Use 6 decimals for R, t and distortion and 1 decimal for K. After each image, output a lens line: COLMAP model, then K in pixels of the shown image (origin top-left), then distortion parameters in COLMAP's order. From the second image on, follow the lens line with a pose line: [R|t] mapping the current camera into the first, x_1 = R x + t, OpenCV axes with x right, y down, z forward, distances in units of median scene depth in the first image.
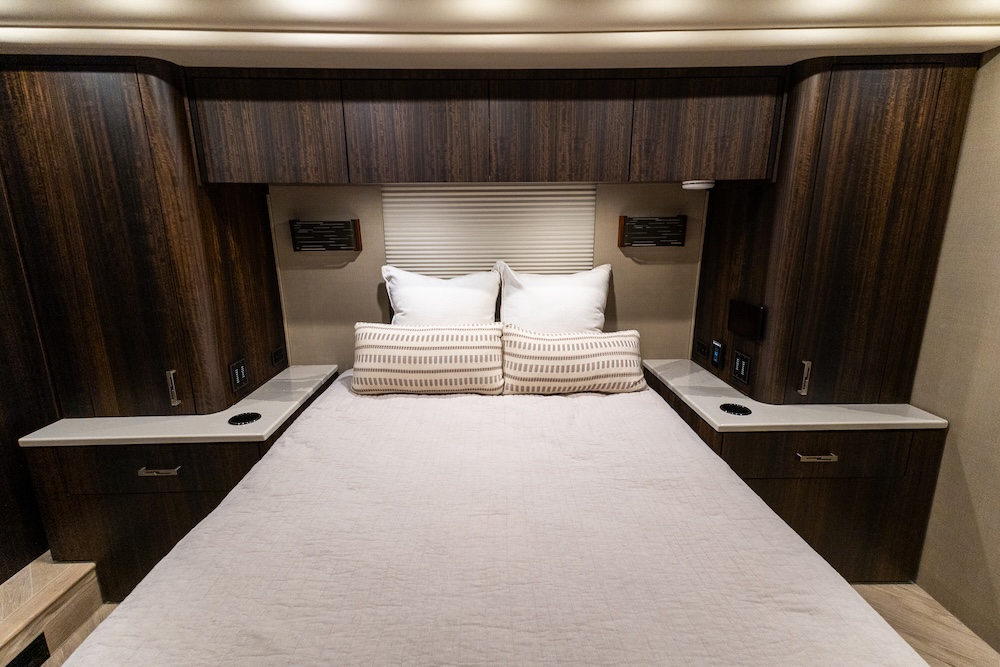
lens RADIAL K [[462.8, 0, 501.1], [0, 462.8, 330.9], [0, 0, 1]] dist [0.026976, -0.008031]
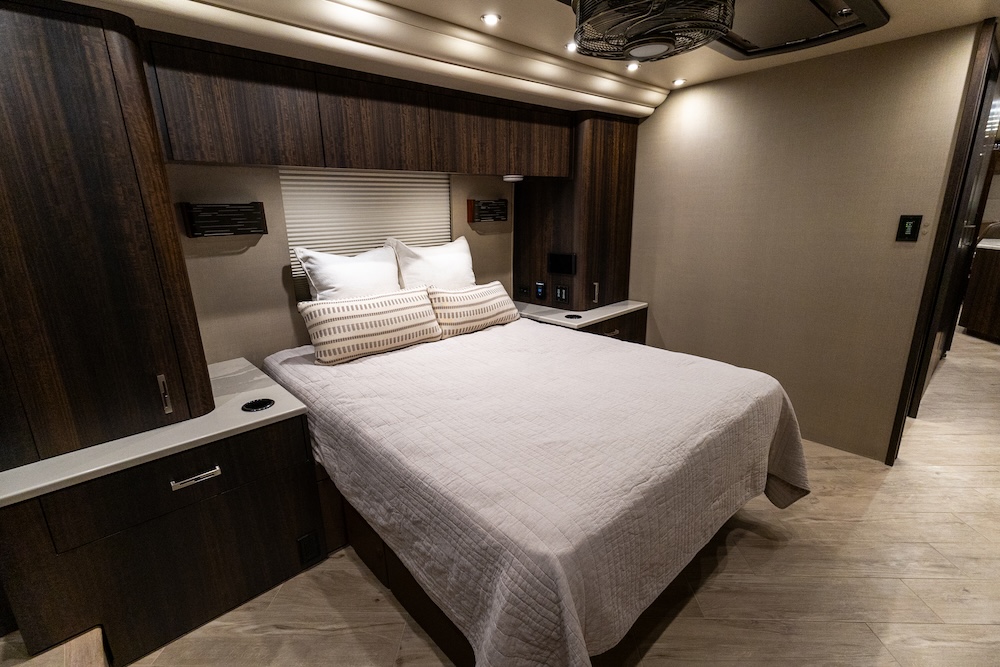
lens RADIAL K [[462.8, 0, 501.1], [0, 462.8, 330.9], [0, 0, 1]] dist [0.026976, -0.008031]
pose [[0.743786, -0.181239, 0.643378, -0.705794], [0.164138, 0.982590, 0.087040, 0.029994], [-0.647952, 0.040863, 0.760585, -0.080302]]
